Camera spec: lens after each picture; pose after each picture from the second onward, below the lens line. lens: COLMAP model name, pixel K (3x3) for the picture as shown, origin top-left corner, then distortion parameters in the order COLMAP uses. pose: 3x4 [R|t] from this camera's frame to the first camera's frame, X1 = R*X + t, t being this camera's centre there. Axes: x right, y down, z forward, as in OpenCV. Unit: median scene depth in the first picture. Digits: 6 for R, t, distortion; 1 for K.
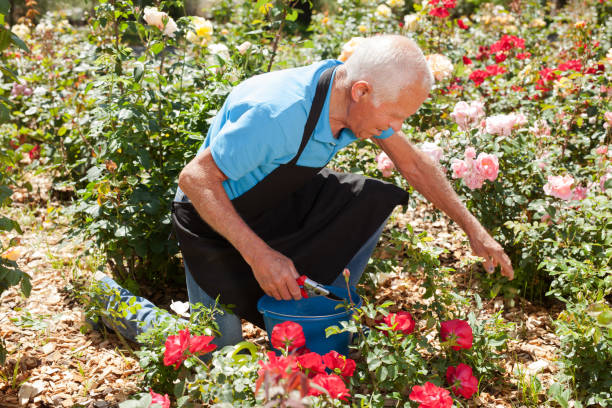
lens RADIAL K [[865.8, 0, 306.0], [0, 865.8, 204.0], [0, 0, 1]] dist [0.003304, 0.043325]
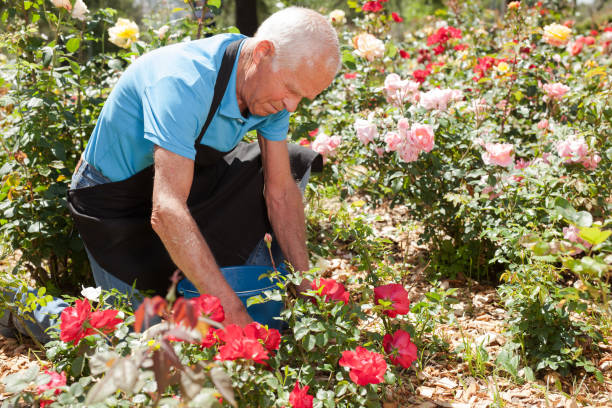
lens RADIAL K [[865.8, 0, 306.0], [0, 865.8, 204.0], [0, 0, 1]] dist [0.003304, 0.043325]
pose [[0.997692, -0.051717, 0.043998, 0.037908], [0.053882, 0.997318, -0.049541, 0.070987], [-0.041317, 0.051798, 0.997803, 0.064342]]
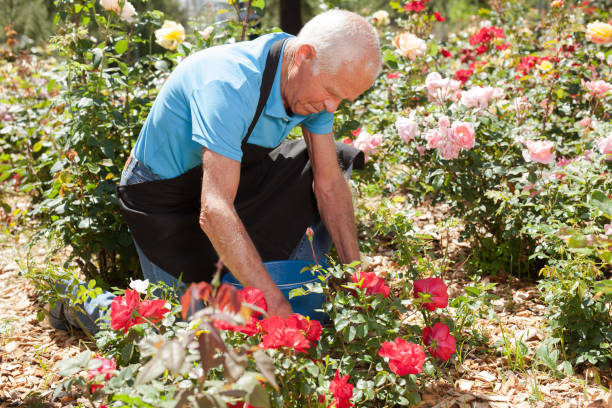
lens RADIAL K [[865.8, 0, 306.0], [0, 865.8, 204.0], [0, 0, 1]] dist [0.003304, 0.043325]
pose [[0.998707, -0.050400, -0.006607, 0.039500], [0.049970, 0.997283, -0.054128, 0.077639], [0.009317, 0.053728, 0.998512, 0.046555]]
